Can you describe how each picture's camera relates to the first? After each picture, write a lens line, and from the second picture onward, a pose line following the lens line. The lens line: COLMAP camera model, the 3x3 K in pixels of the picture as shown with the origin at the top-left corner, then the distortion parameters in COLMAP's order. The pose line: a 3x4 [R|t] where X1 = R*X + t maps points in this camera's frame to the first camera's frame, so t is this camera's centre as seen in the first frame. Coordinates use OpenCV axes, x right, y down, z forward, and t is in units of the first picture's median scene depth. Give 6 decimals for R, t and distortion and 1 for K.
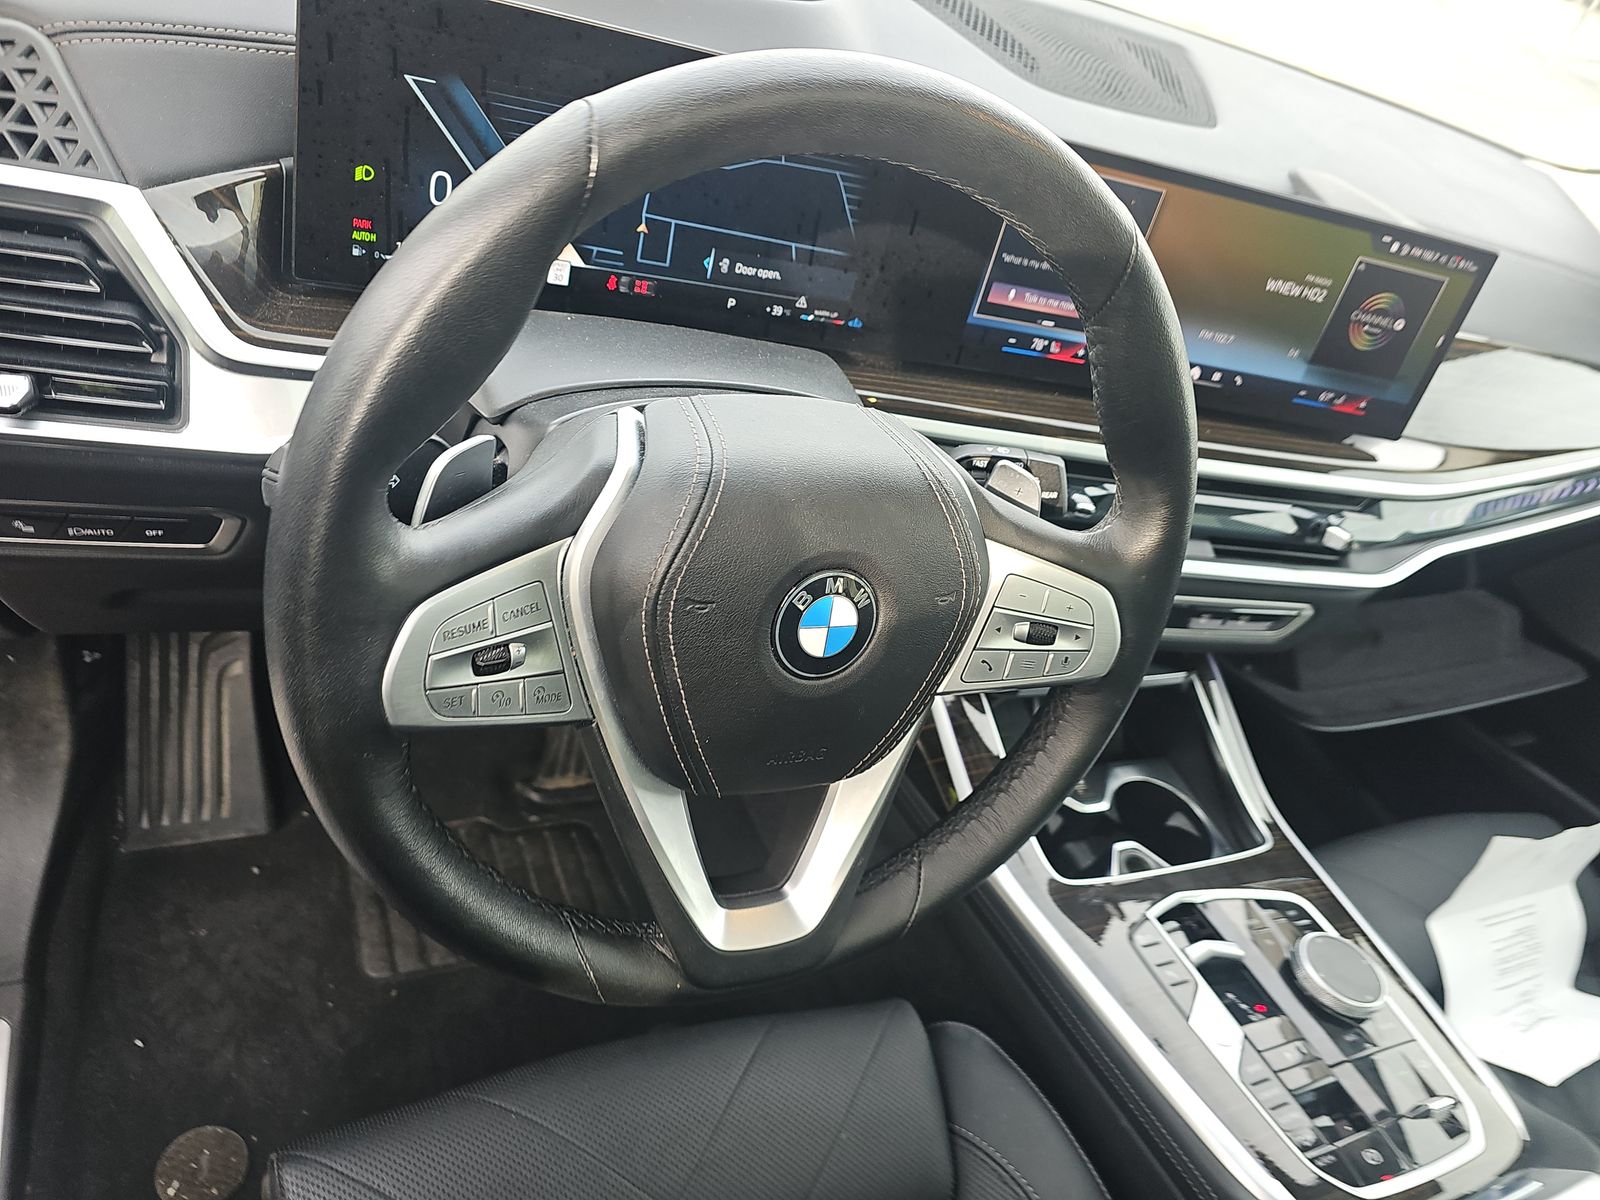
lens RADIAL K [[1043.7, 0, 827.0], [0, 1043.7, 587.8], [0, 0, 1]] dist [0.064351, -0.055945]
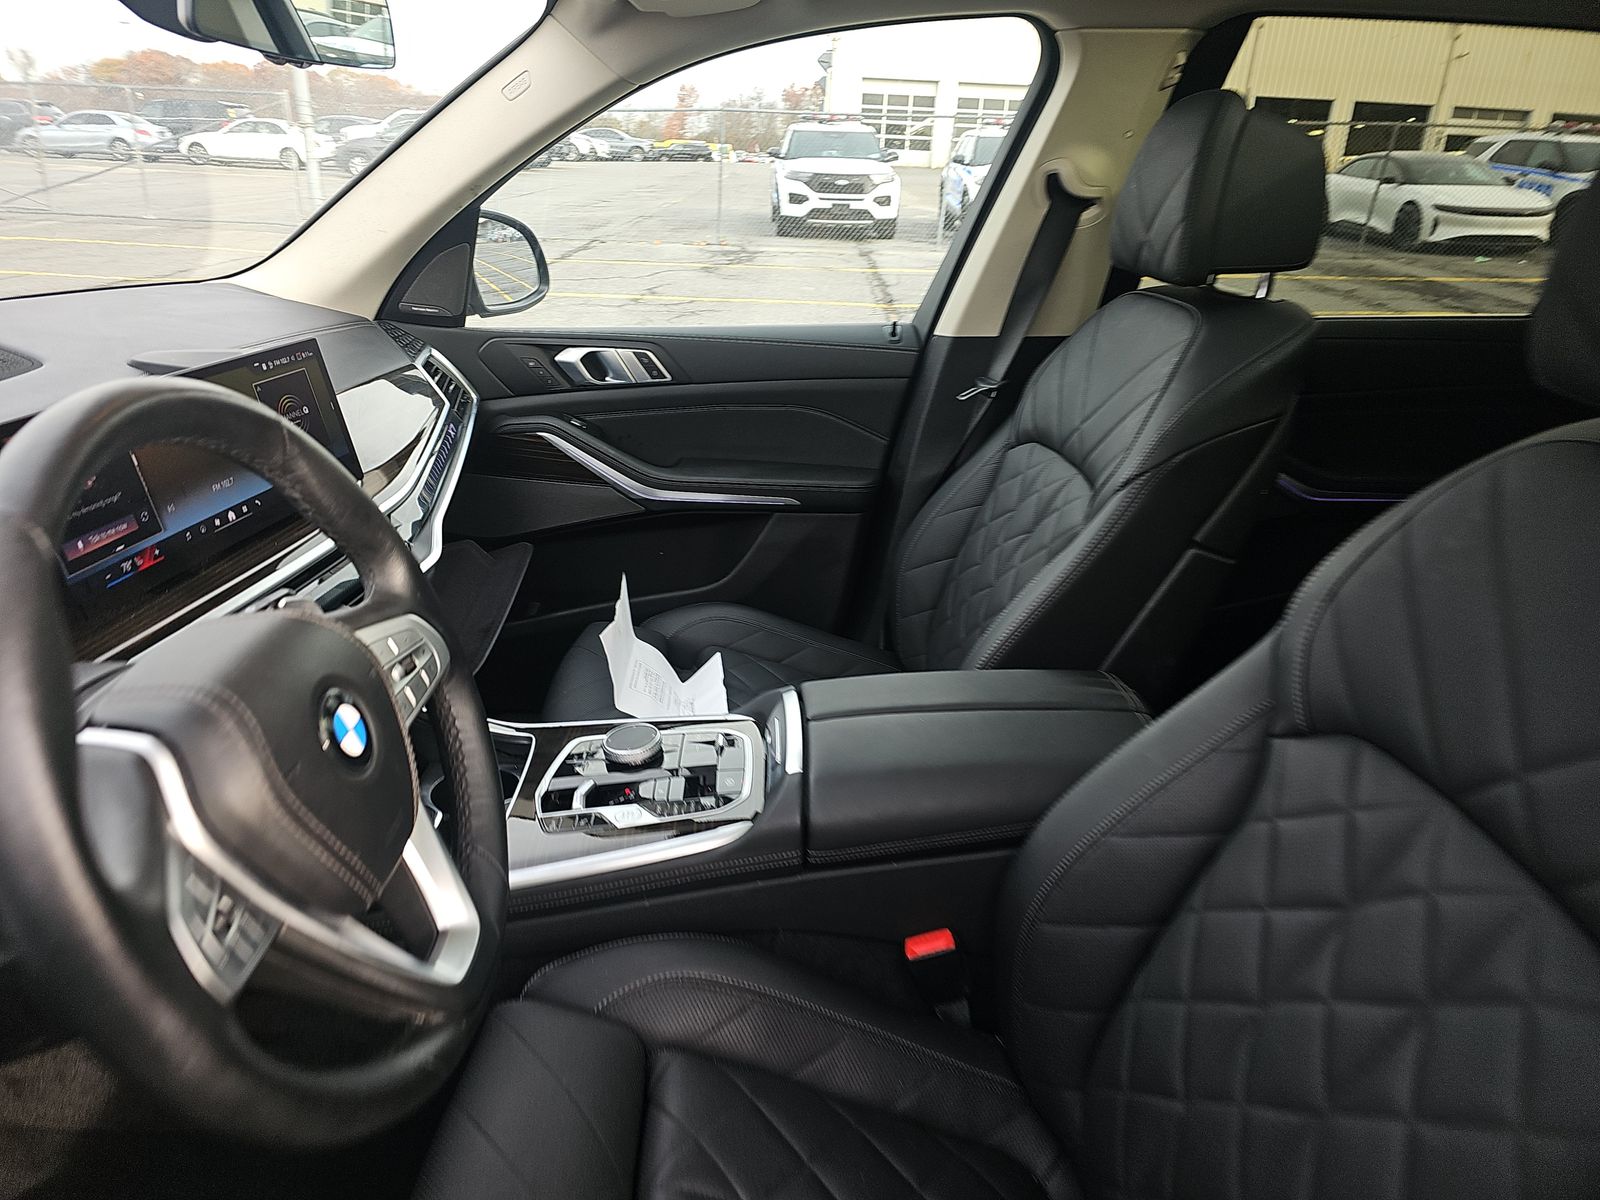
lens RADIAL K [[1054.8, 0, 800.0], [0, 1054.8, 600.0], [0, 0, 1]] dist [0.071380, -0.066867]
pose [[0.329792, -0.611697, 0.719072, -0.414941], [0.667621, 0.689650, 0.280473, -0.045978], [-0.667472, 0.387570, 0.635823, -0.211526]]
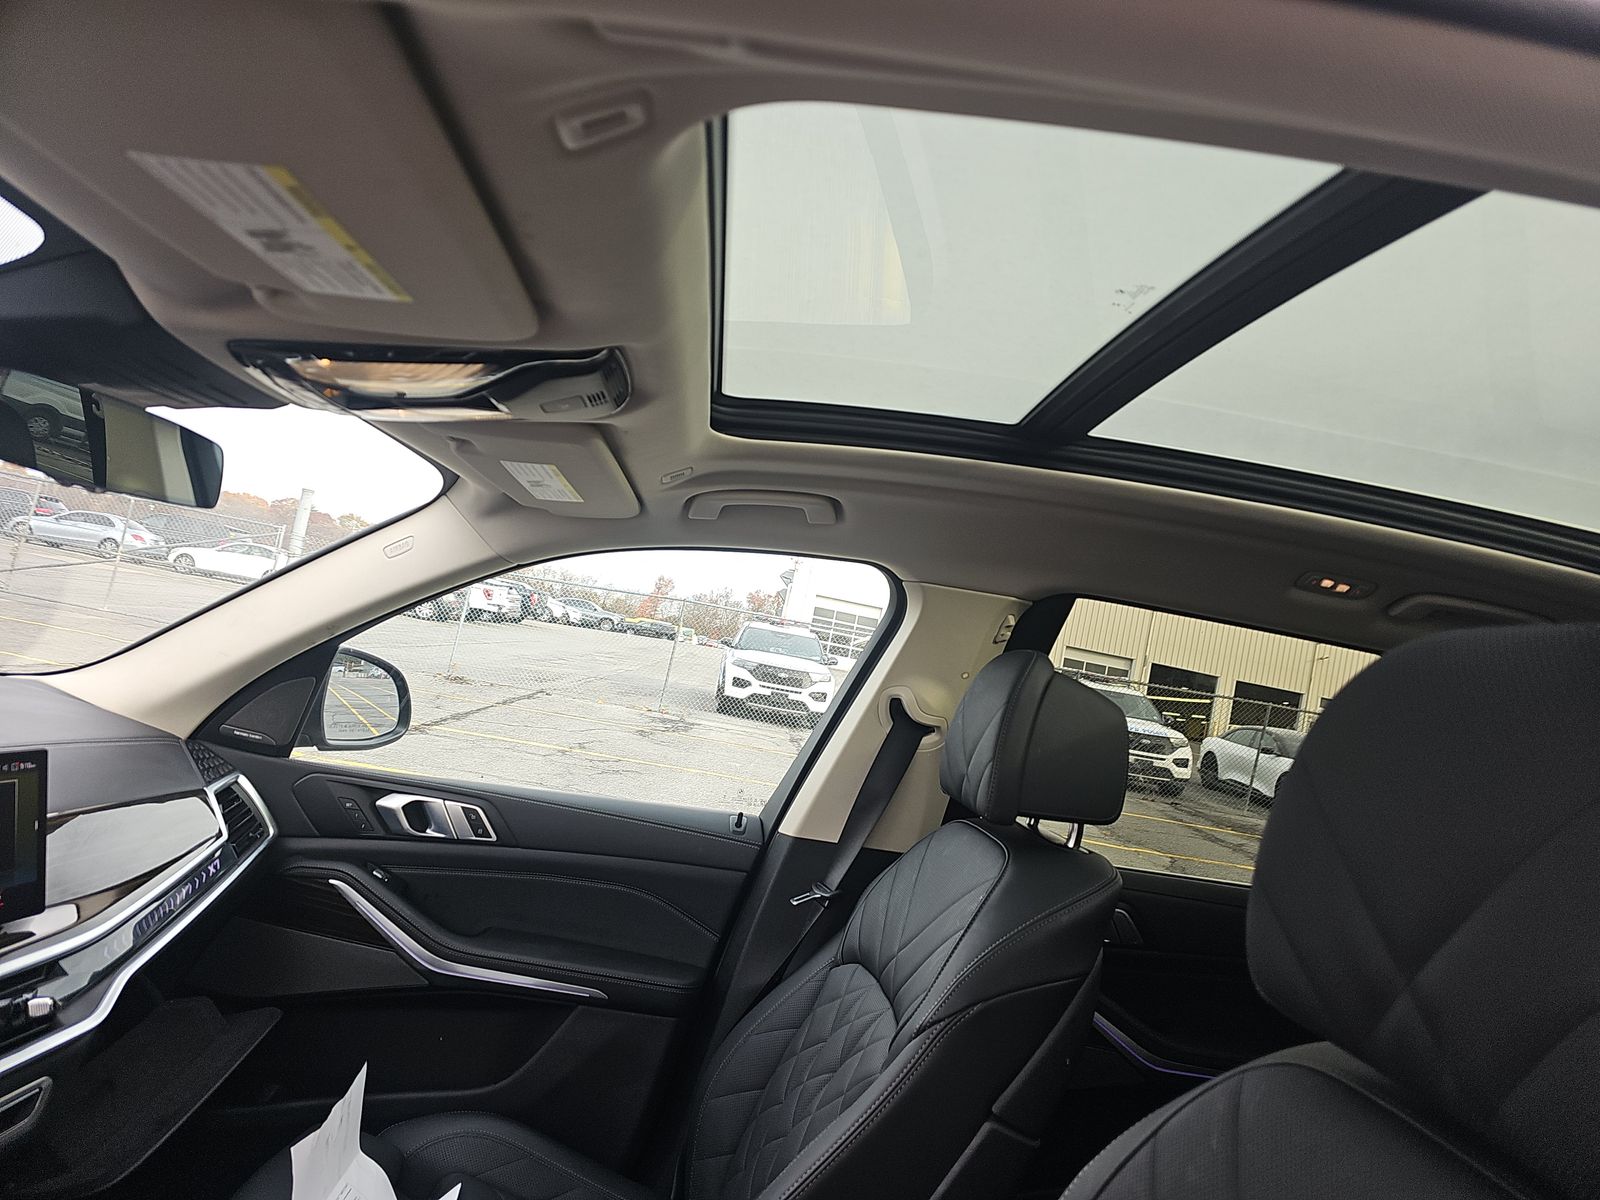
lens RADIAL K [[1043.7, 0, 827.0], [0, 1043.7, 587.8], [0, 0, 1]] dist [0.064351, -0.055945]
pose [[0.305792, -0.181608, 0.934617, -0.261347], [0.546420, 0.837357, -0.016070, 0.061193], [-0.779690, 0.515608, 0.355292, -0.312652]]
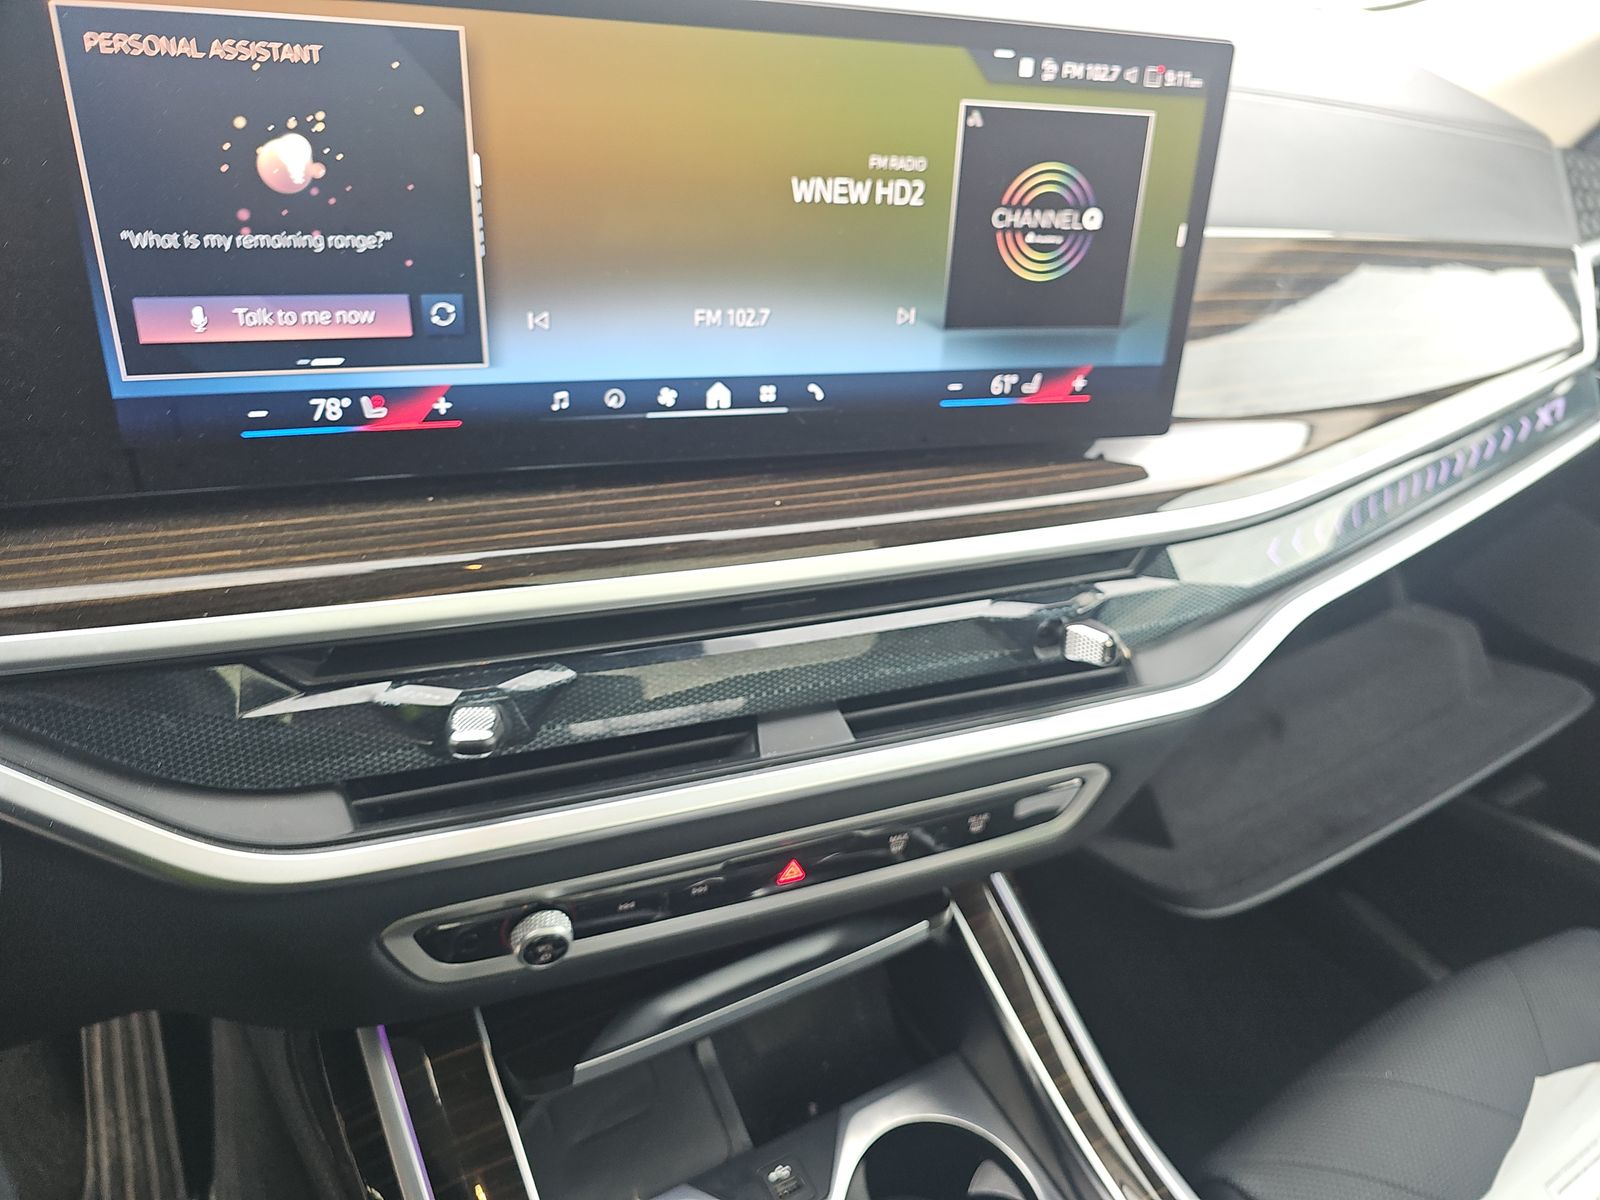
lens RADIAL K [[1096.7, 0, 771.9], [0, 1096.7, 628.7], [0, 0, 1]] dist [0.040715, -0.062375]
pose [[0.972316, -0.233317, 0.012815, 0.362937], [0.233613, 0.969432, -0.075012, -0.054331], [0.005079, 0.075929, 0.997100, 0.517475]]
